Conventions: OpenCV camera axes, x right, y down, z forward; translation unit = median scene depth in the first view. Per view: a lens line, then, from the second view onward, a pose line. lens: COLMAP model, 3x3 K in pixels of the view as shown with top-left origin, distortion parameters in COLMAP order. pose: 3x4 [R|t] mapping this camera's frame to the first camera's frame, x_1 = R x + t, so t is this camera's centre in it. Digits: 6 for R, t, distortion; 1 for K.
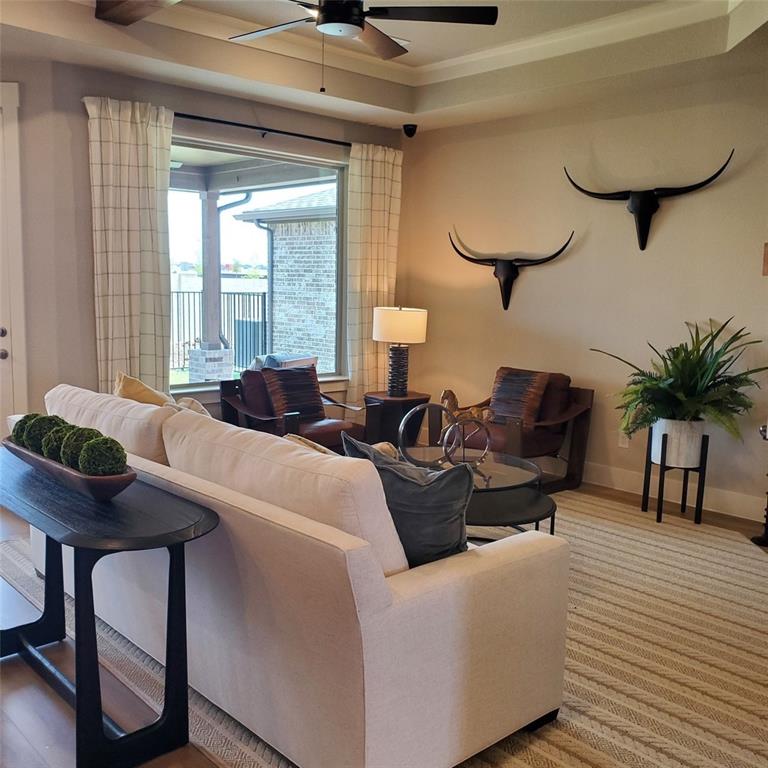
lens RADIAL K [[814.0, 0, 383.5], [0, 814.0, 384.3], [0, 0, 1]] dist [0.028597, 0.000000]
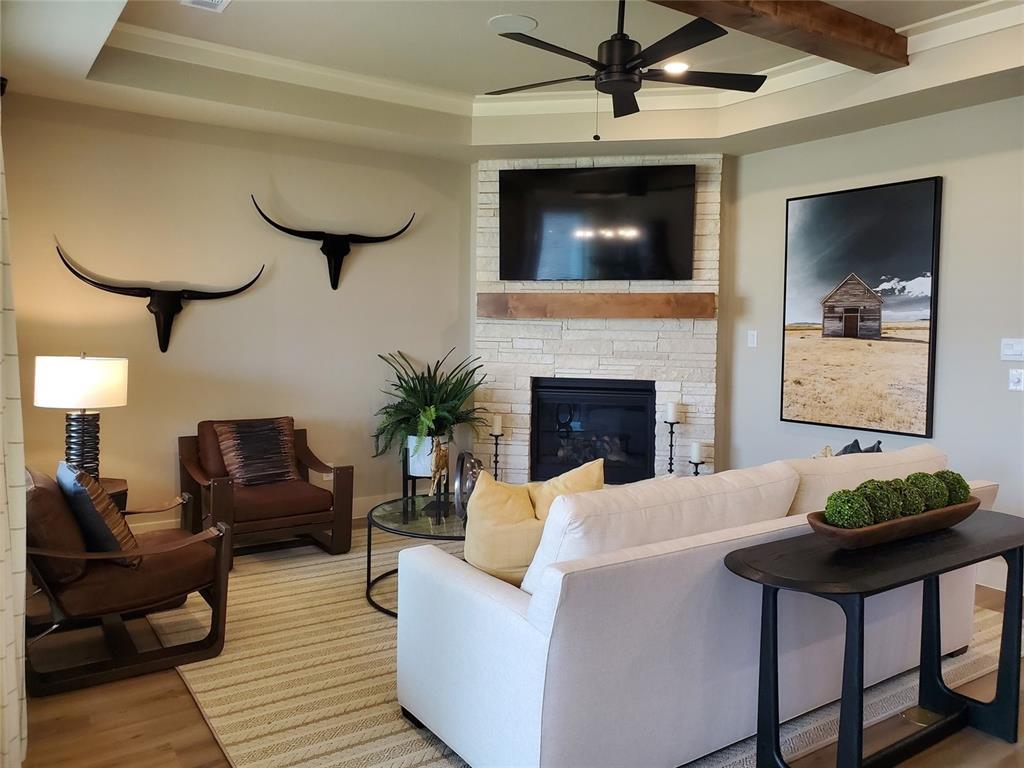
lens RADIAL K [[799.0, 0, 511.0], [0, 799.0, 387.7], [0, 0, 1]] dist [0.091996, -0.074841]
pose [[0.132879, -0.091105, 0.986936, -0.661877], [0.115704, 0.990384, 0.075845, -0.086785], [-0.984356, 0.104115, 0.142142, 0.613564]]
